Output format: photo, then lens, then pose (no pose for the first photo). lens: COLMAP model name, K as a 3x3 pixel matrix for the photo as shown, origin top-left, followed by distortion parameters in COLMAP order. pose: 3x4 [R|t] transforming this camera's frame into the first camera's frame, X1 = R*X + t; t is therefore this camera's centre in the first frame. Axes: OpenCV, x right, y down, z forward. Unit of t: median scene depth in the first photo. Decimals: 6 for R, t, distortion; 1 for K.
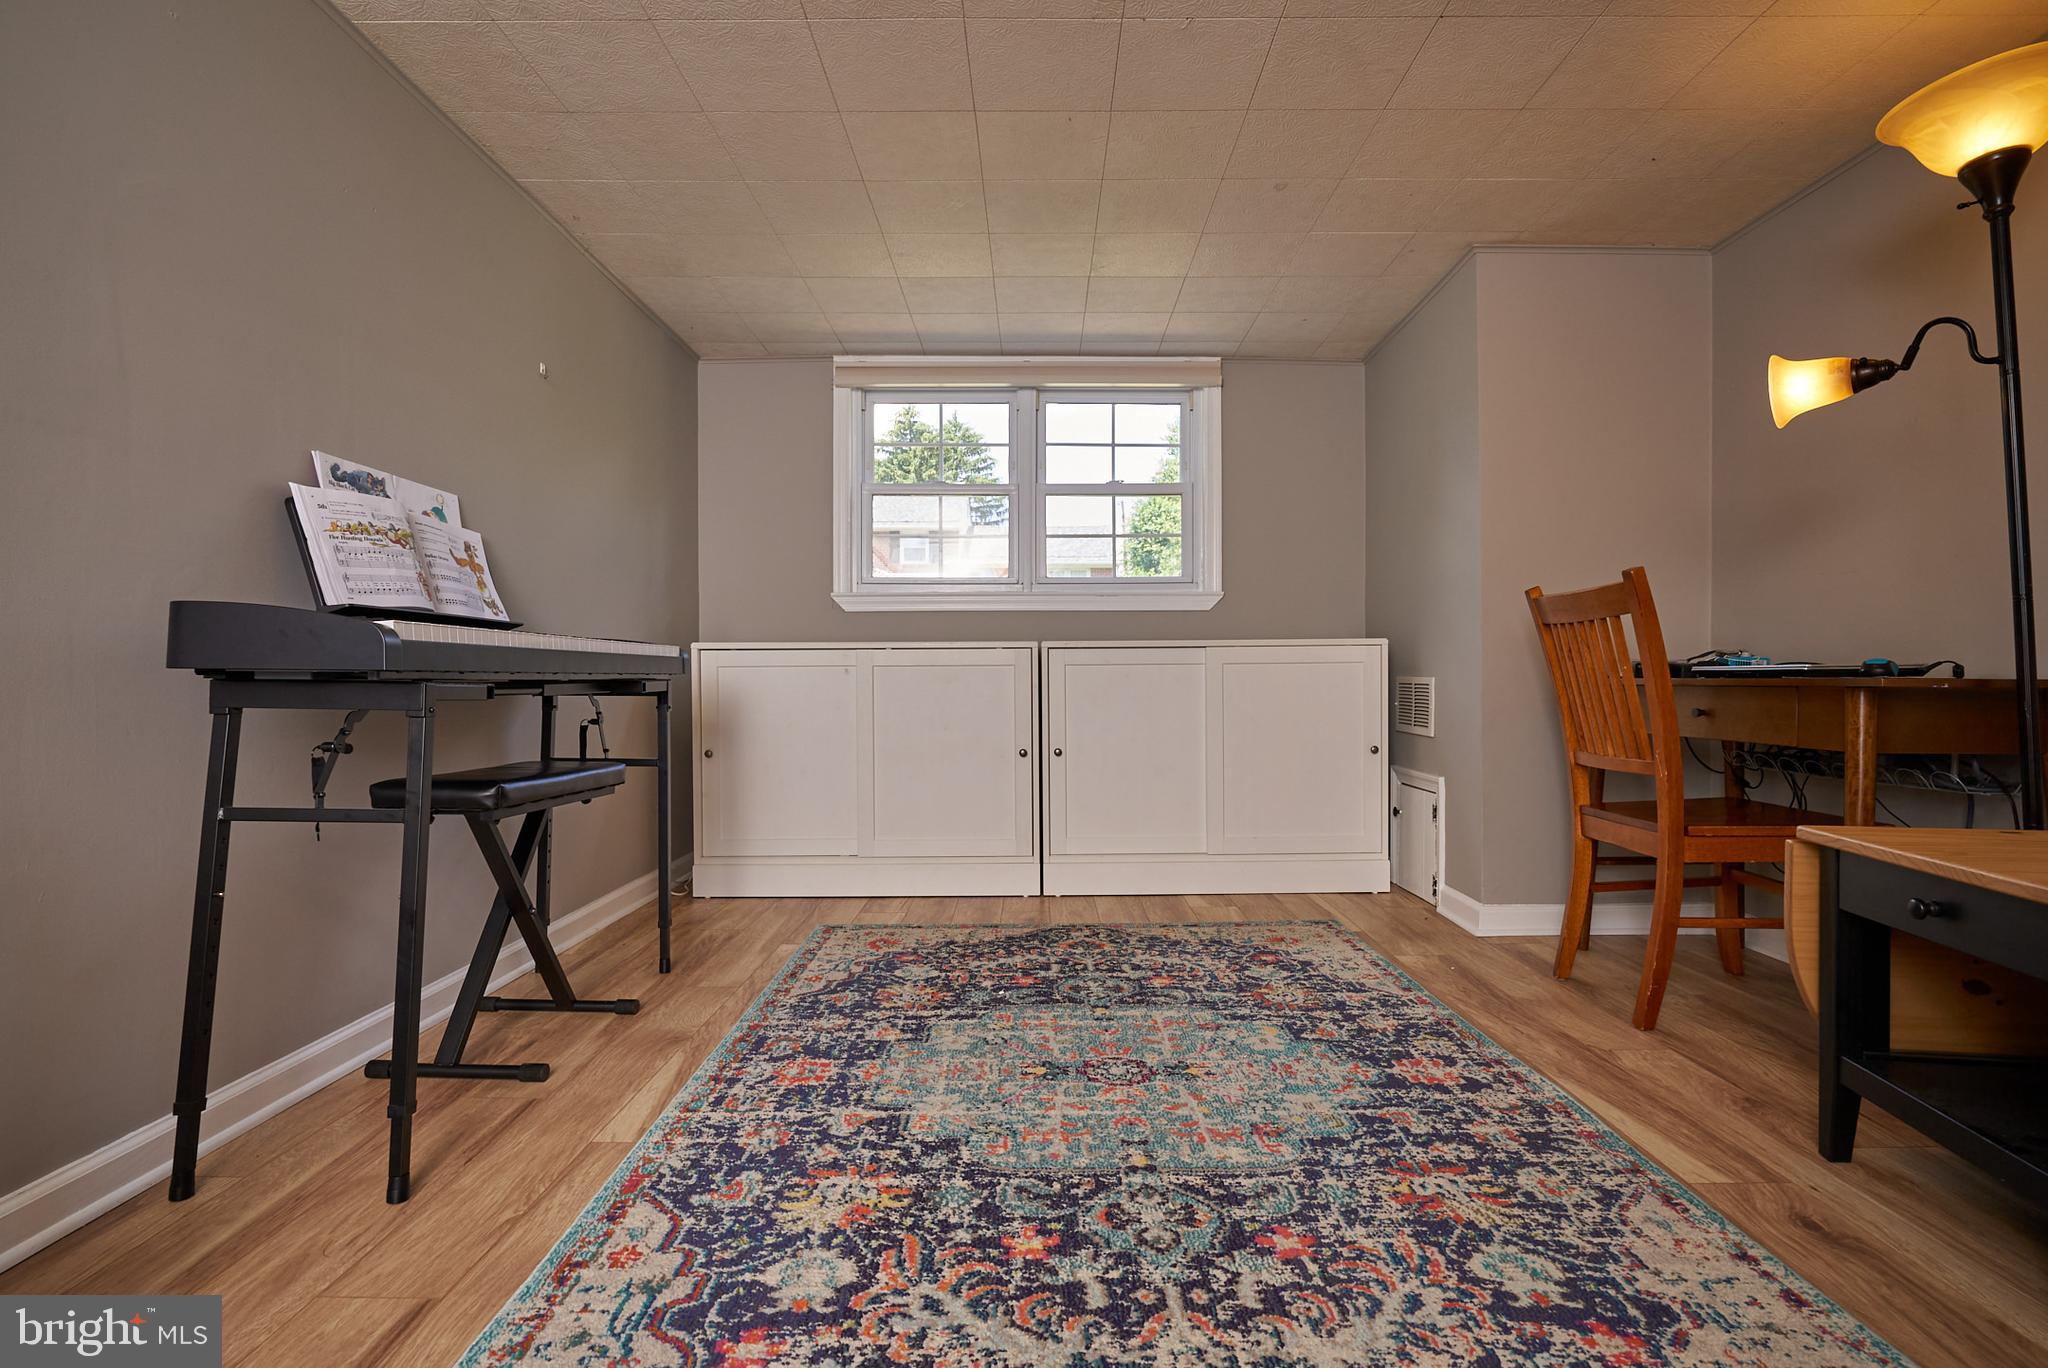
lens RADIAL K [[982.8, 0, 1031.8], [0, 982.8, 681.3], [0, 0, 1]] dist [-0.007311, 0.003427]
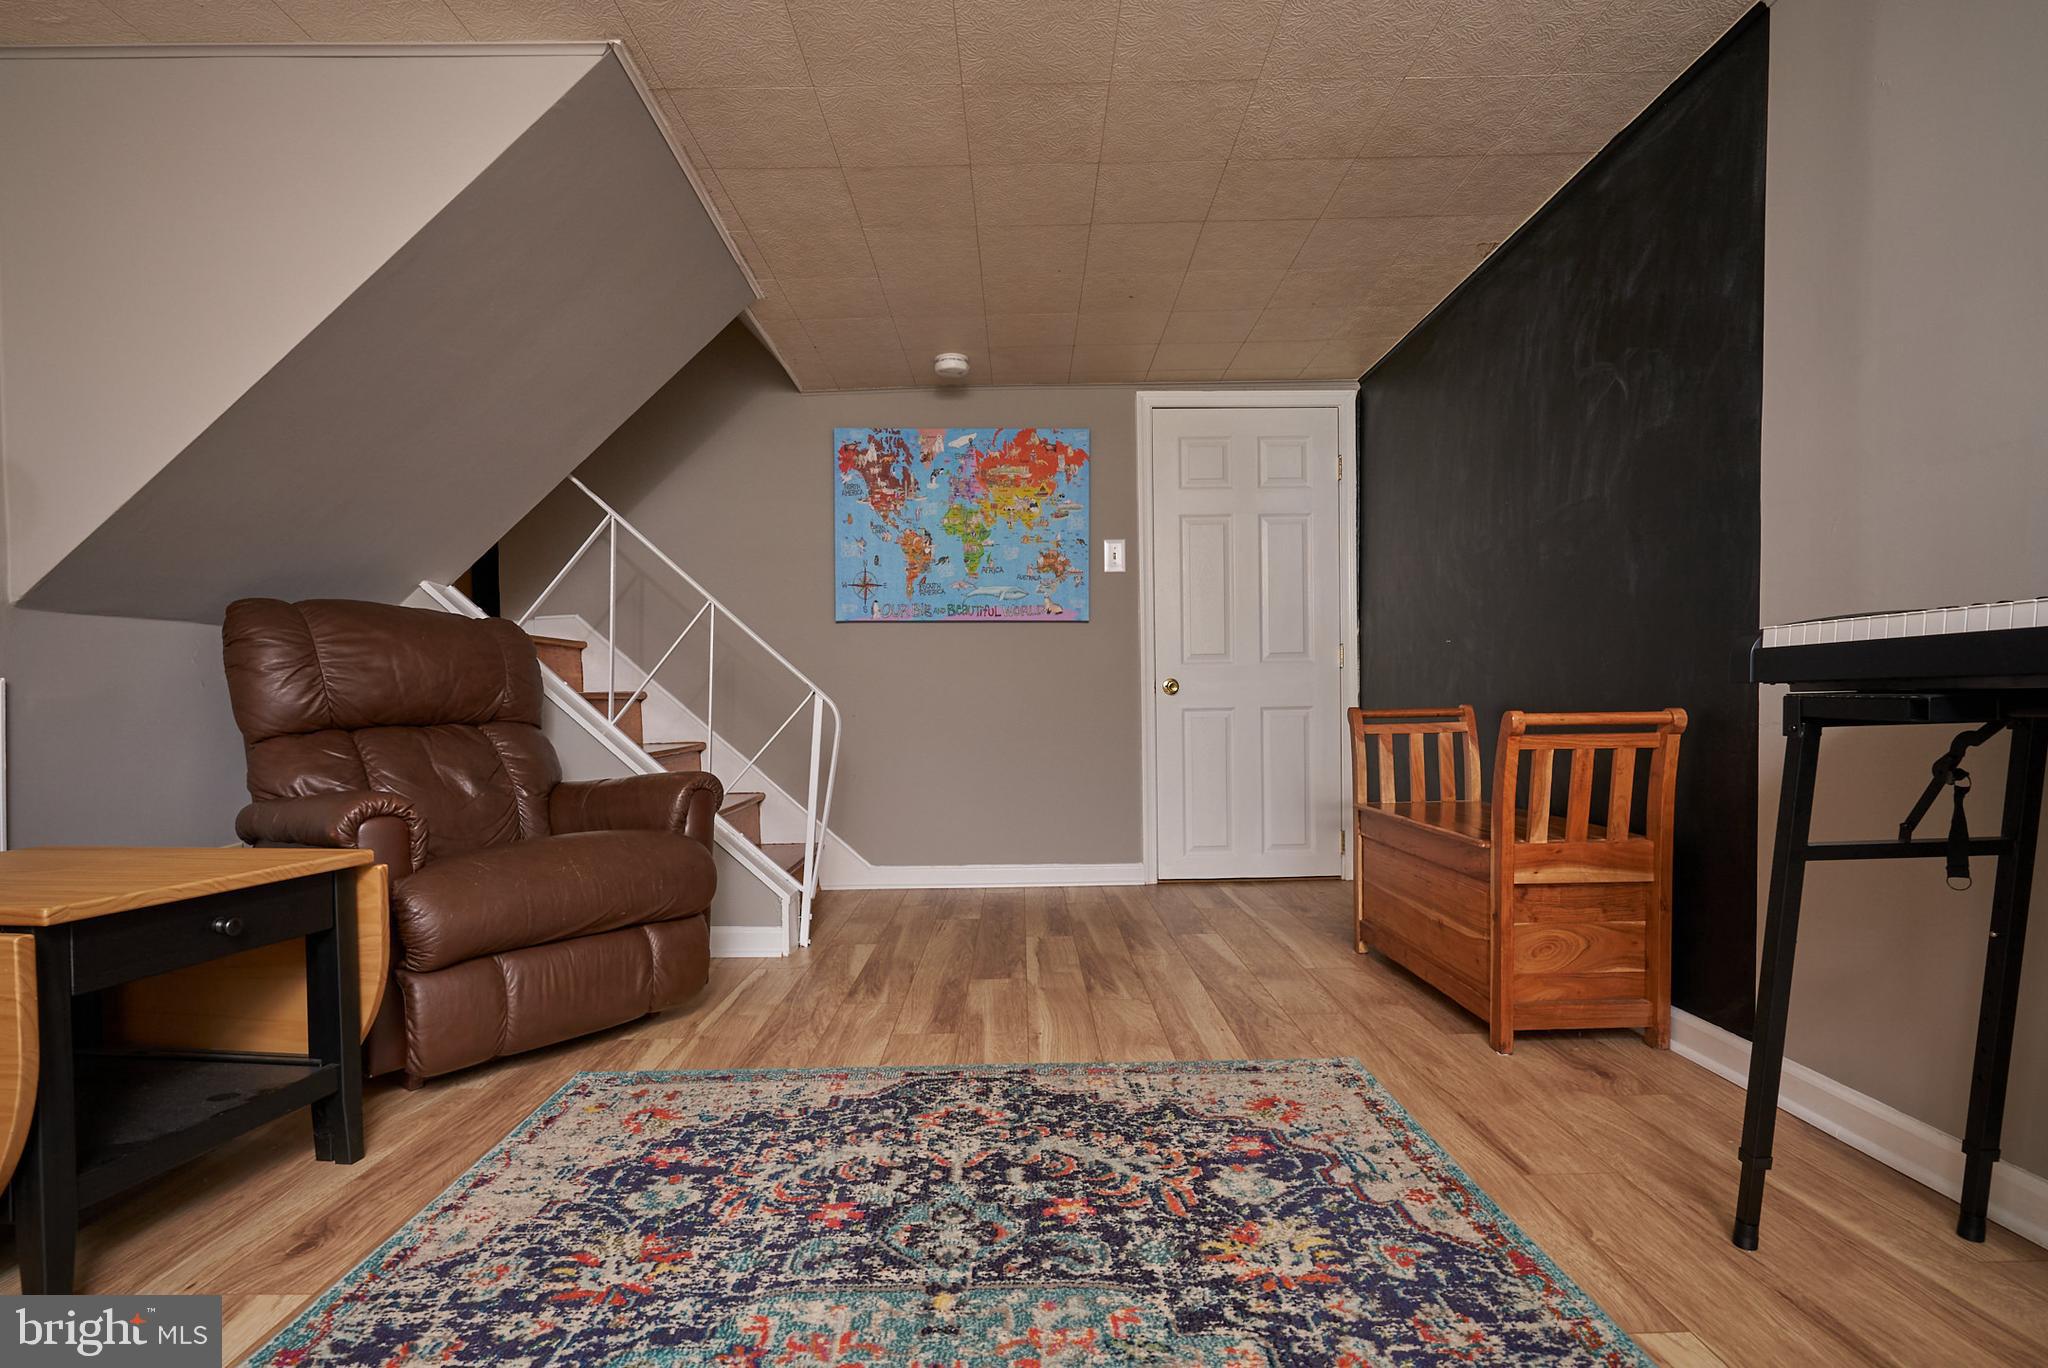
lens RADIAL K [[982.8, 0, 1031.8], [0, 982.8, 681.3], [0, 0, 1]] dist [-0.007311, 0.003427]
pose [[-0.999816, 0.012181, -0.014839, 0.048084], [0.012501, 0.999687, -0.021686, -0.000384], [0.014570, -0.021868, -0.999655, 2.023071]]
